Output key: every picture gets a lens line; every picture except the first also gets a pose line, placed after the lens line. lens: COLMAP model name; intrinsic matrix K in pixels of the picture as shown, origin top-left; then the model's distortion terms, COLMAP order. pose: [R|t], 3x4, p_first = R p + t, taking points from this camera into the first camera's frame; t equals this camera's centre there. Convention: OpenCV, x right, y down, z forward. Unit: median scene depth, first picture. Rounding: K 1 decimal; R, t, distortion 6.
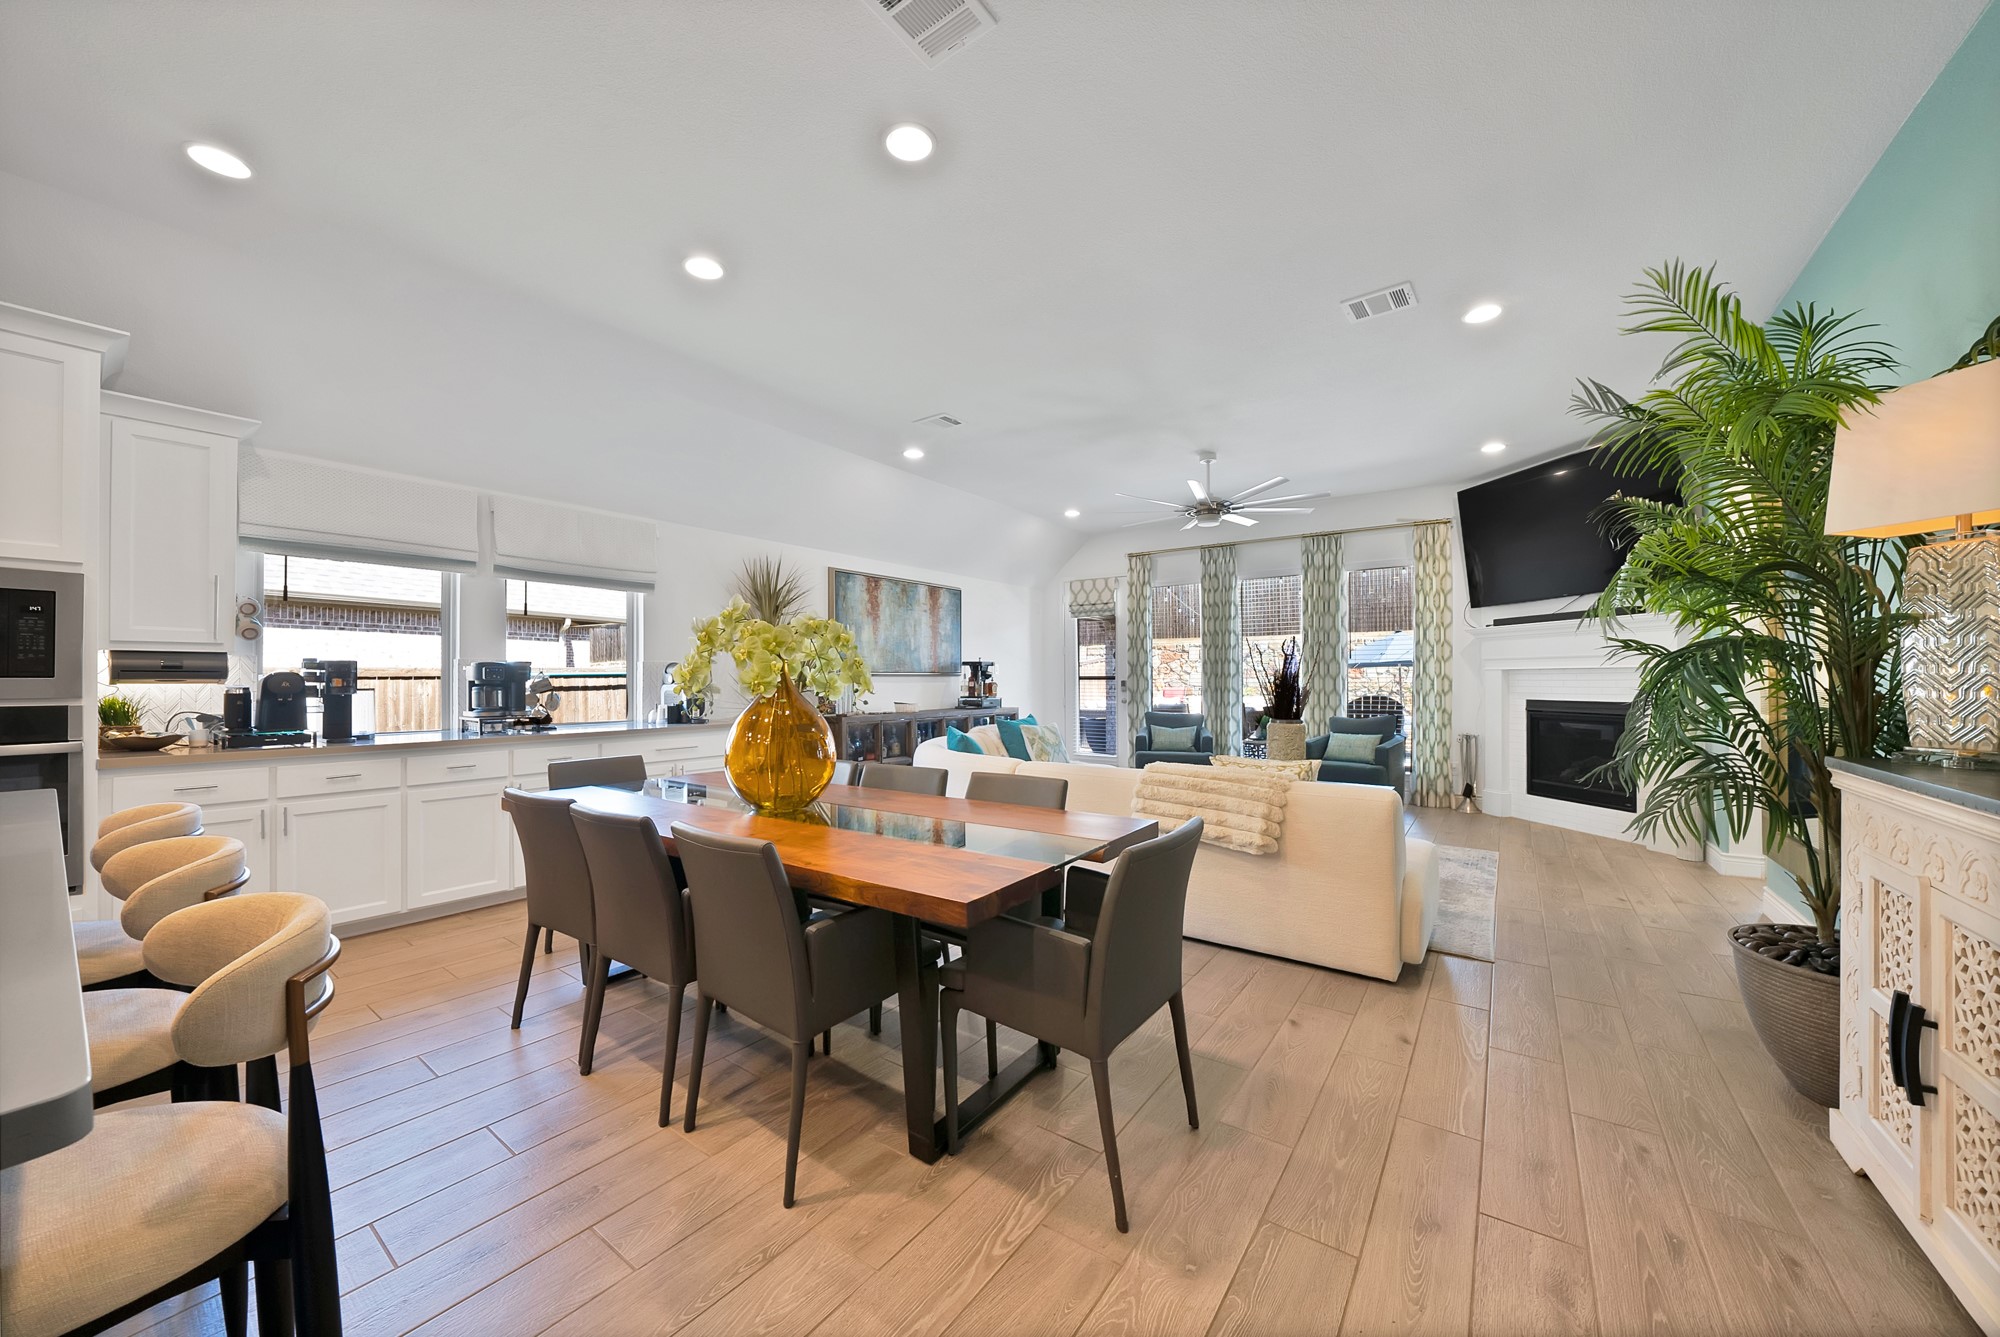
lens RADIAL K [[712.4, 0, 967.7], [0, 712.4, 676.2], [0, 0, 1]] dist [-0.018508, 0.000363]
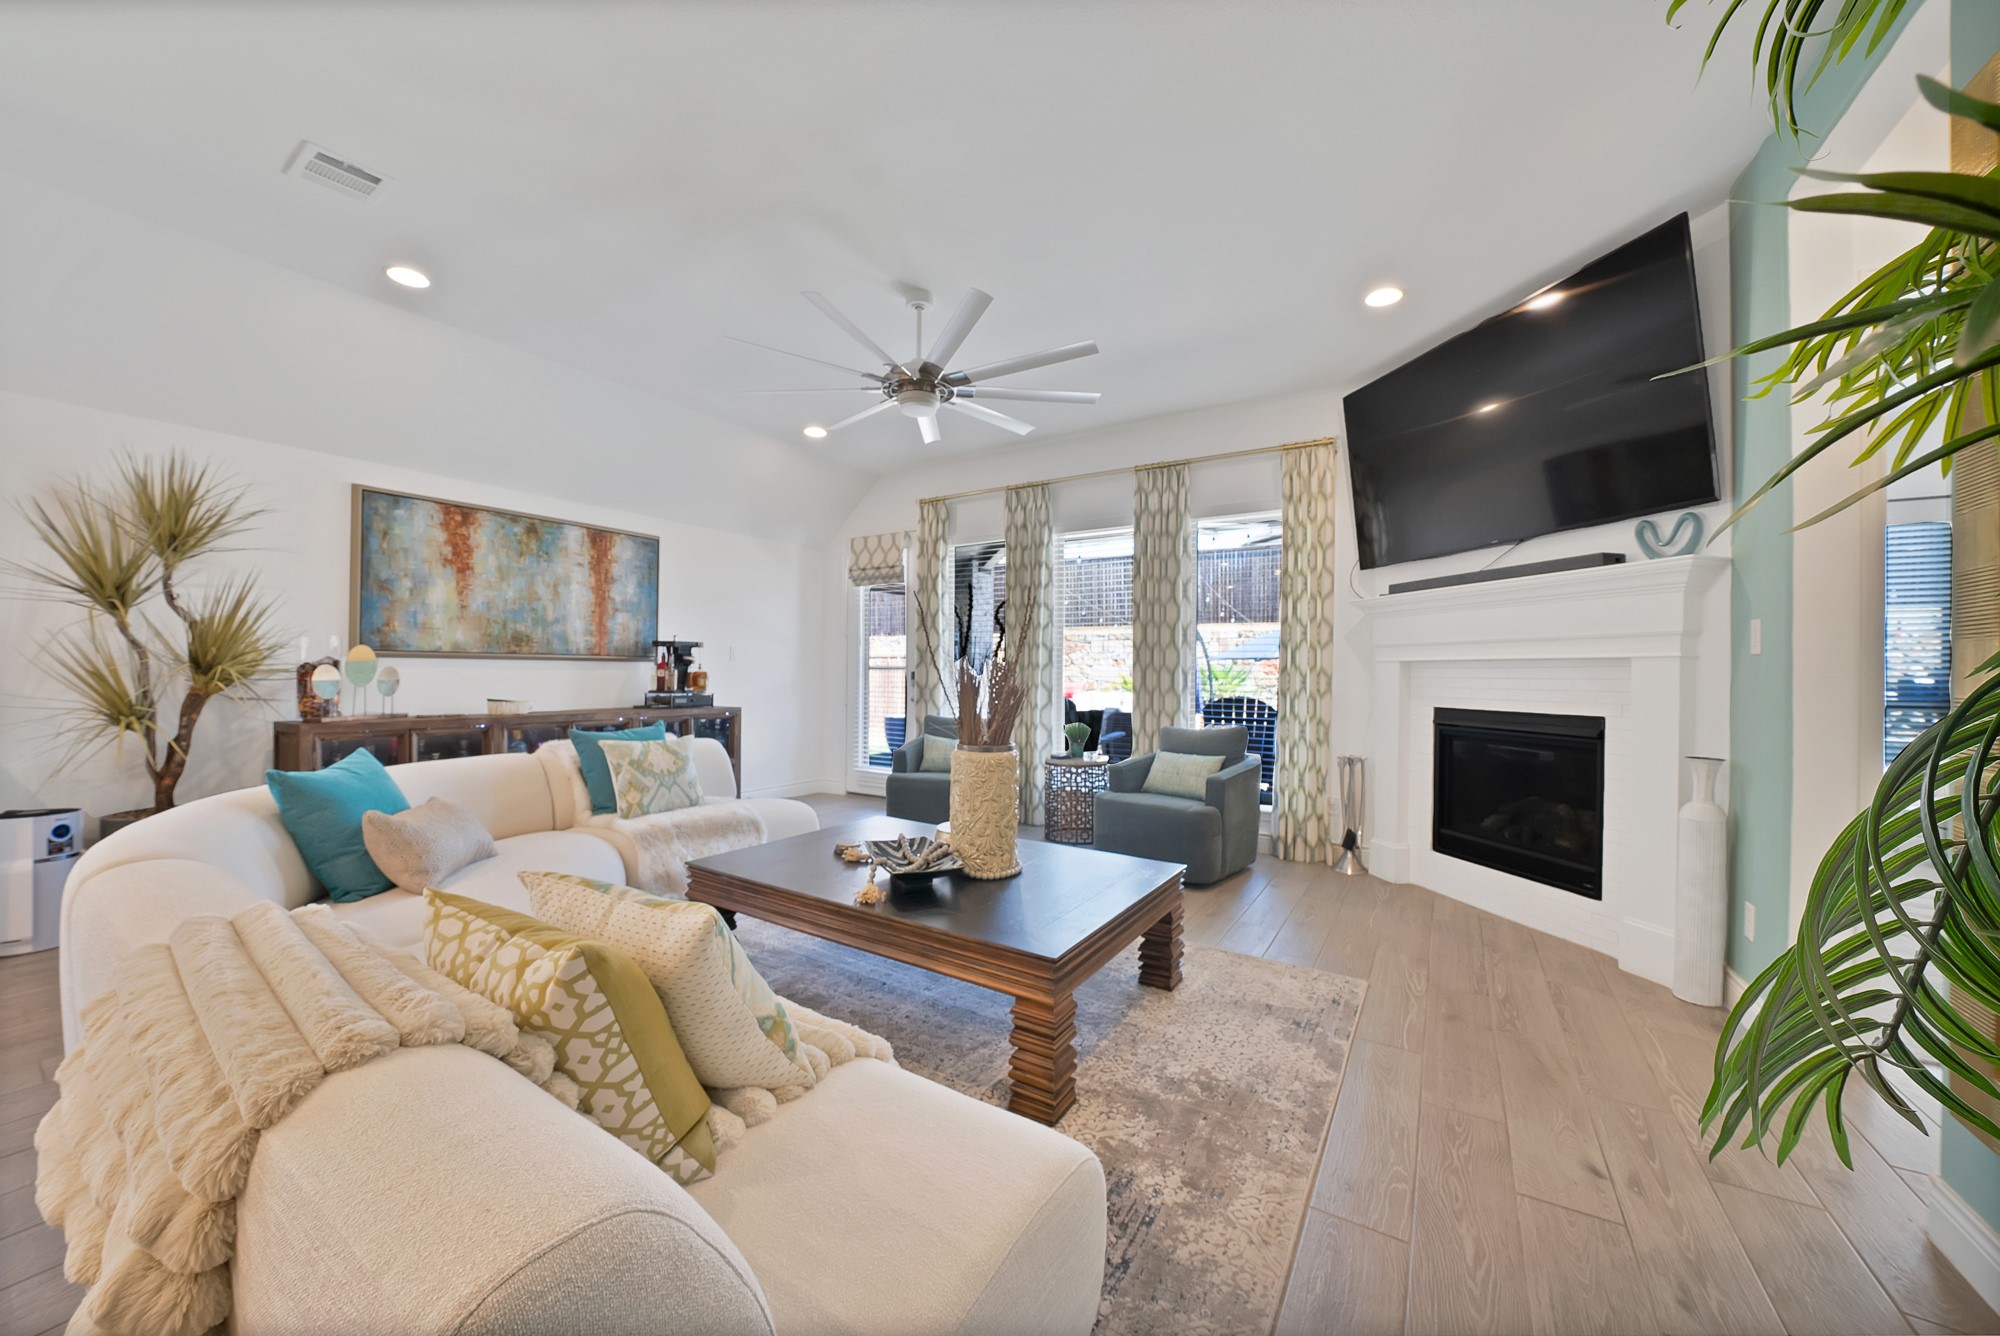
lens RADIAL K [[737.3, 0, 924.5], [0, 737.3, 675.5], [0, 0, 1]] dist [-0.023546, 0.000024]
pose [[0.999156, 0.013054, 0.038960, 0.291038], [-0.013483, 0.999851, 0.010777, 0.002772], [-0.038813, -0.011293, 0.999183, 0.339406]]
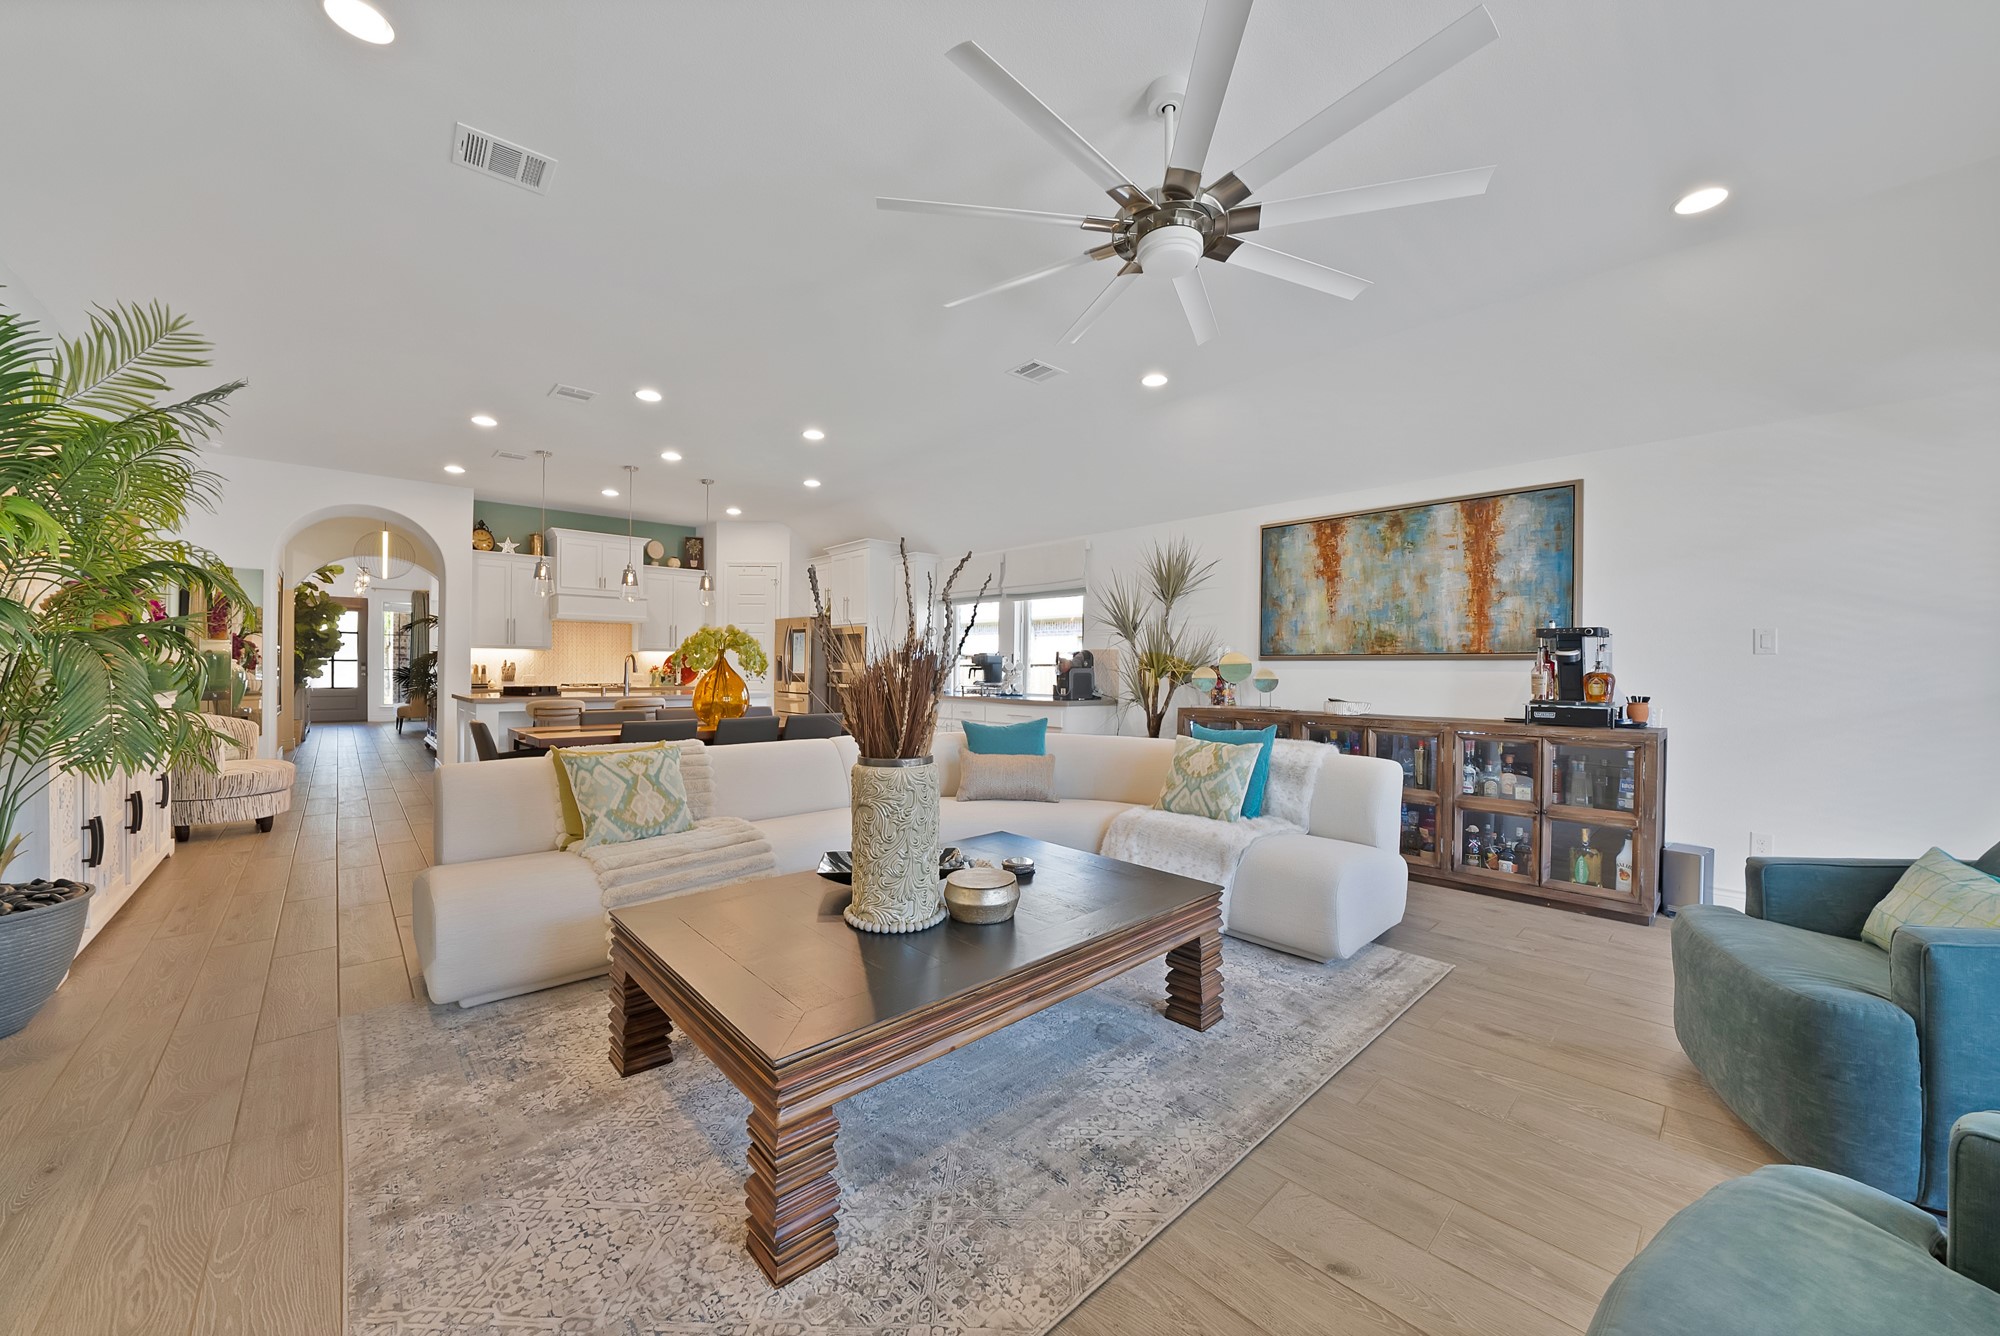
lens RADIAL K [[735.2, 0, 1028.3], [0, 735.2, 667.5], [0, 0, 1]] dist [-0.001532, -0.000053]
pose [[-0.150918, 0.004308, -0.988537, 0.698750], [-0.000396, 0.999990, 0.004418, 0.004214], [0.988546, 0.001058, -0.150915, 0.901160]]
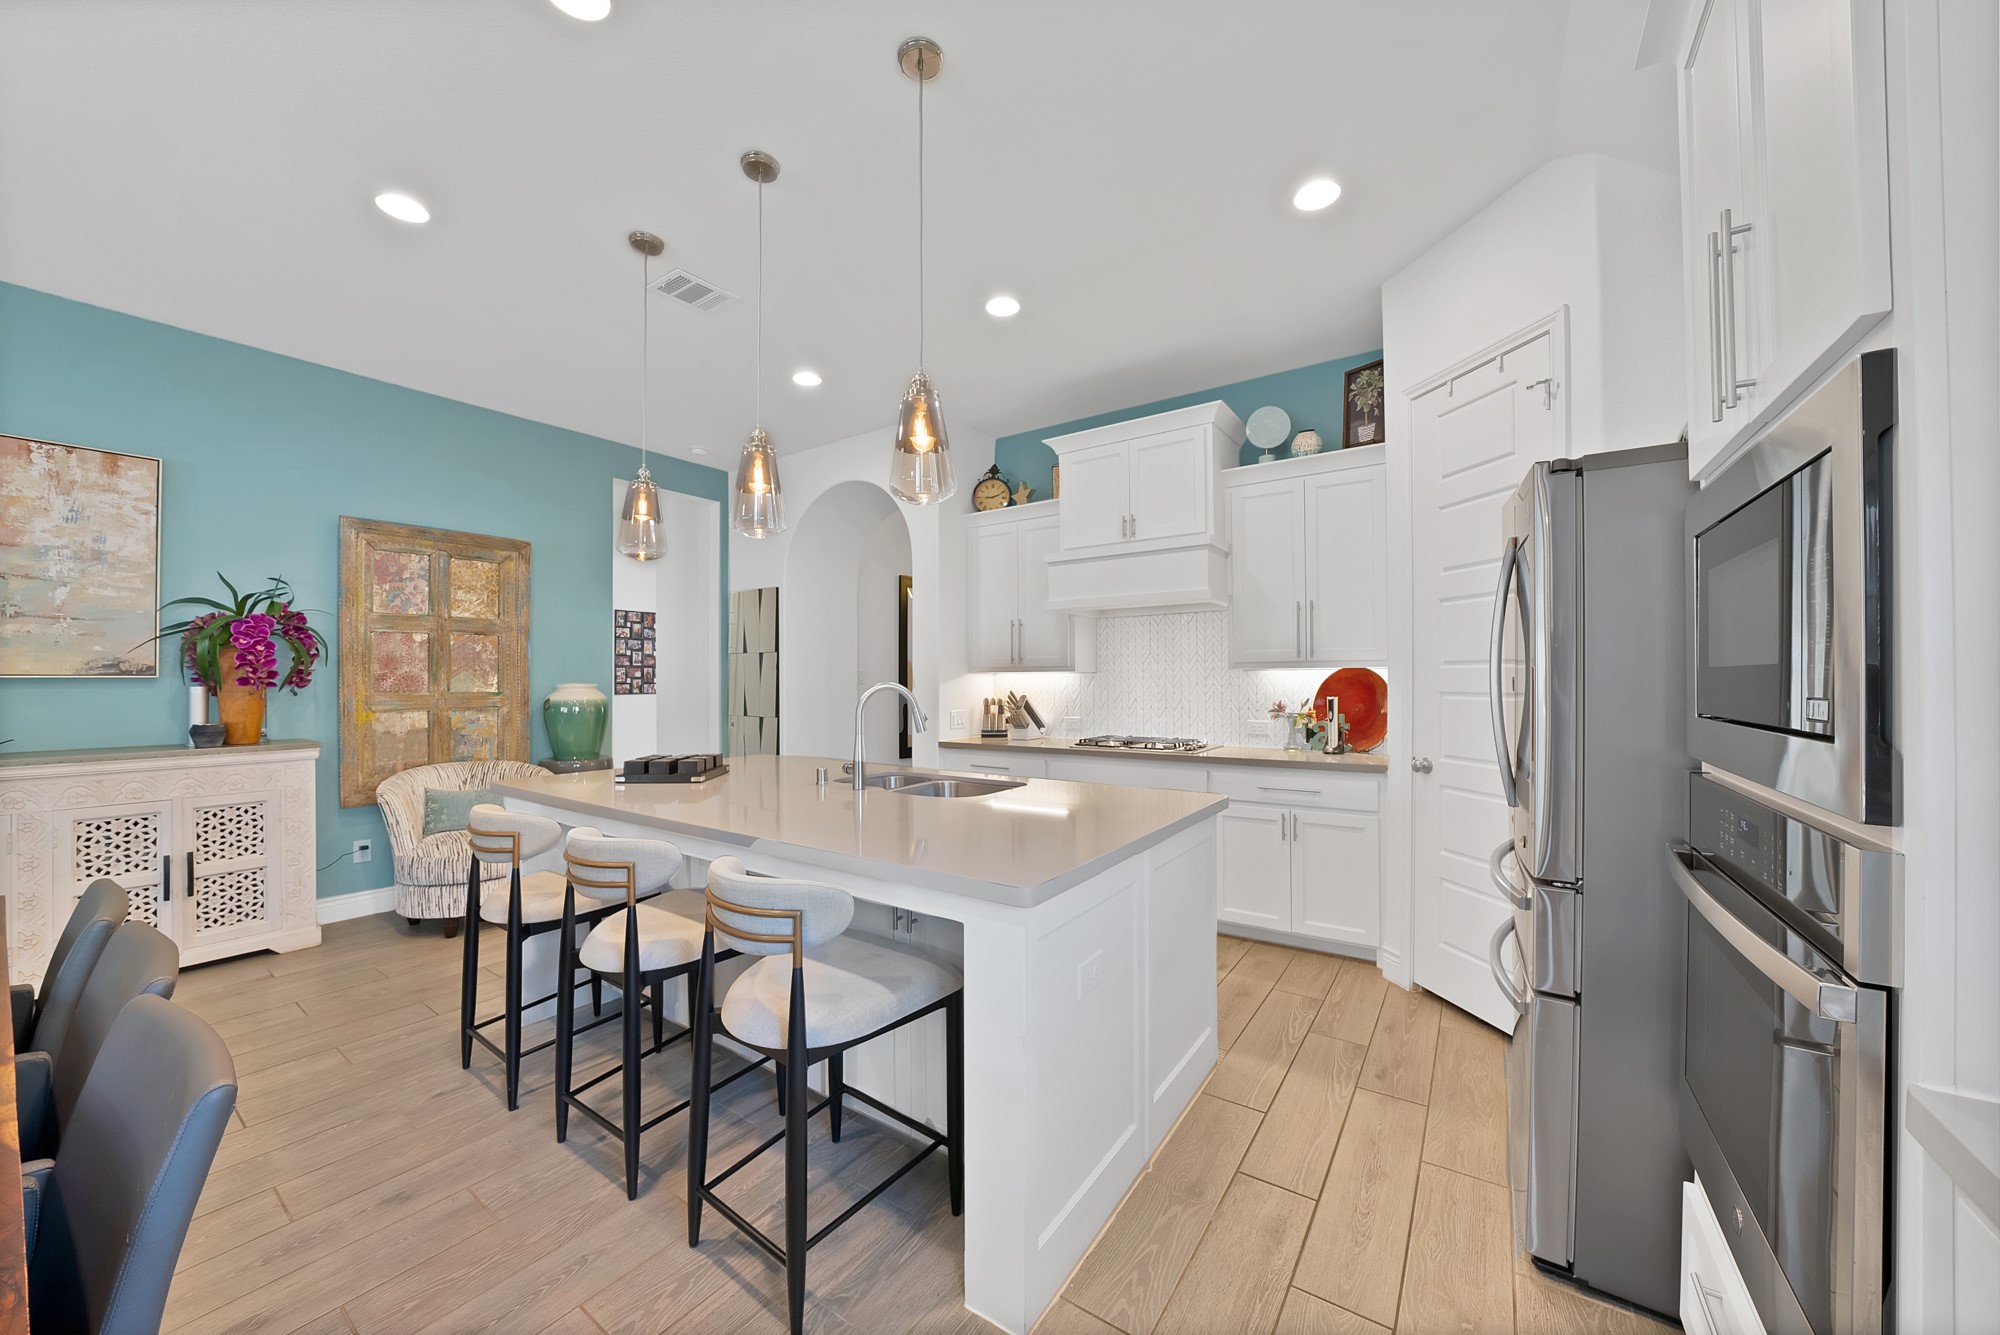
lens RADIAL K [[712.4, 0, 967.7], [0, 712.4, 675.2], [0, 0, 1]] dist [-0.018508, 0.000363]
pose [[-0.999865, 0.007963, -0.014378, -0.390578], [0.008153, 0.999880, -0.013156, -0.010296], [0.014271, -0.013272, -0.999810, 0.528443]]
